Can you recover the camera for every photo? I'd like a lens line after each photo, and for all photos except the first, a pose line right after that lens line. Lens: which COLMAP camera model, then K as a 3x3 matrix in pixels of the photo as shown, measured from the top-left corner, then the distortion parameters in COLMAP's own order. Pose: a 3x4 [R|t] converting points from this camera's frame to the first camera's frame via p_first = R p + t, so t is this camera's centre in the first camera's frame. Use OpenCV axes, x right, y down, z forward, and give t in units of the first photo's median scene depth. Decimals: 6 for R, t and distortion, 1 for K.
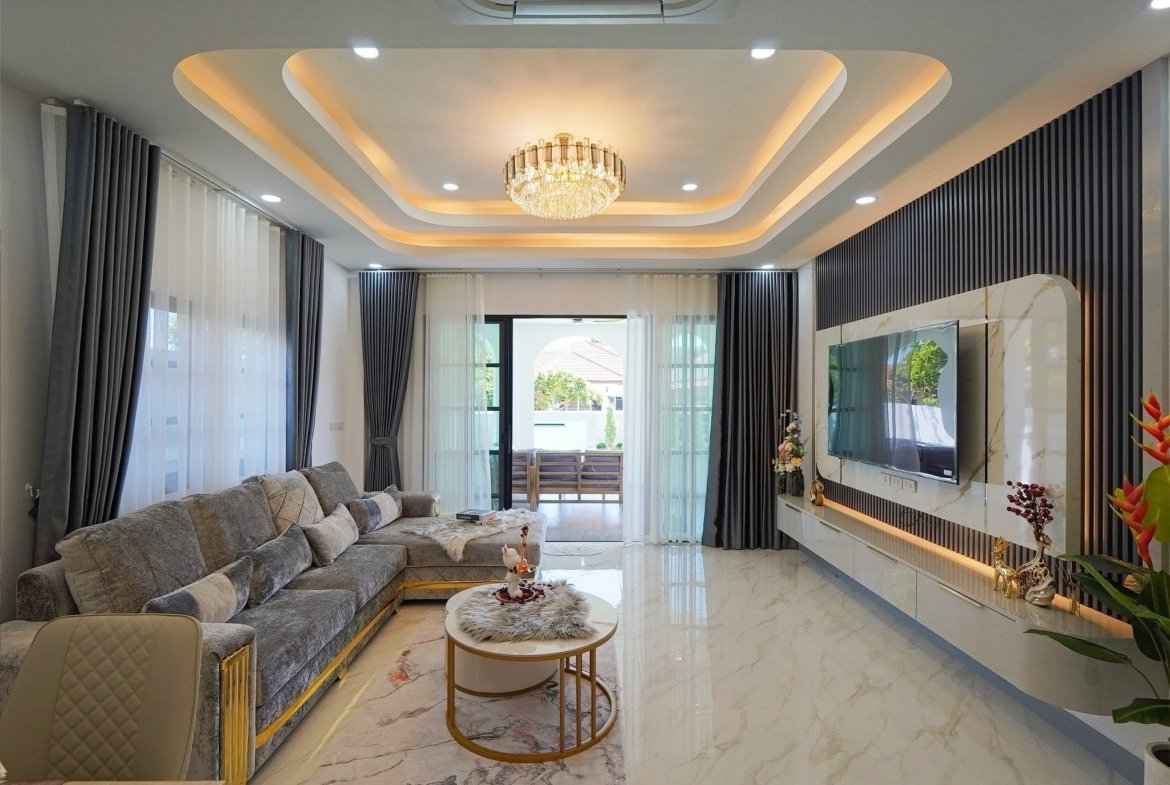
lens RADIAL K [[554.9, 0, 582.2], [0, 554.9, 391.3], [0, 0, 1]] dist [-0.007081, 0.001470]
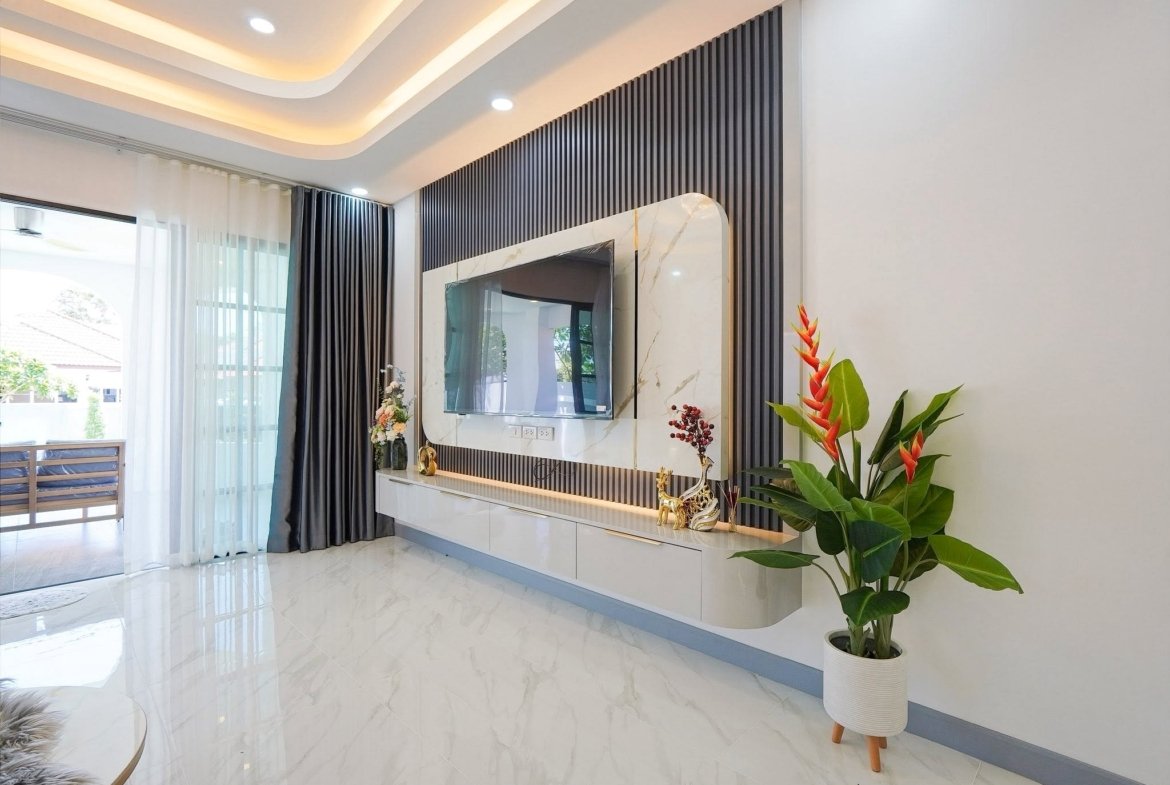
lens RADIAL K [[554.9, 0, 582.2], [0, 554.9, 391.3], [0, 0, 1]] dist [-0.007081, 0.001470]
pose [[0.713356, 0.002656, 0.700796, 0.000749], [-0.006713, 0.999973, 0.003044, 0.067043], [-0.700769, -0.006876, 0.713355, 0.214693]]
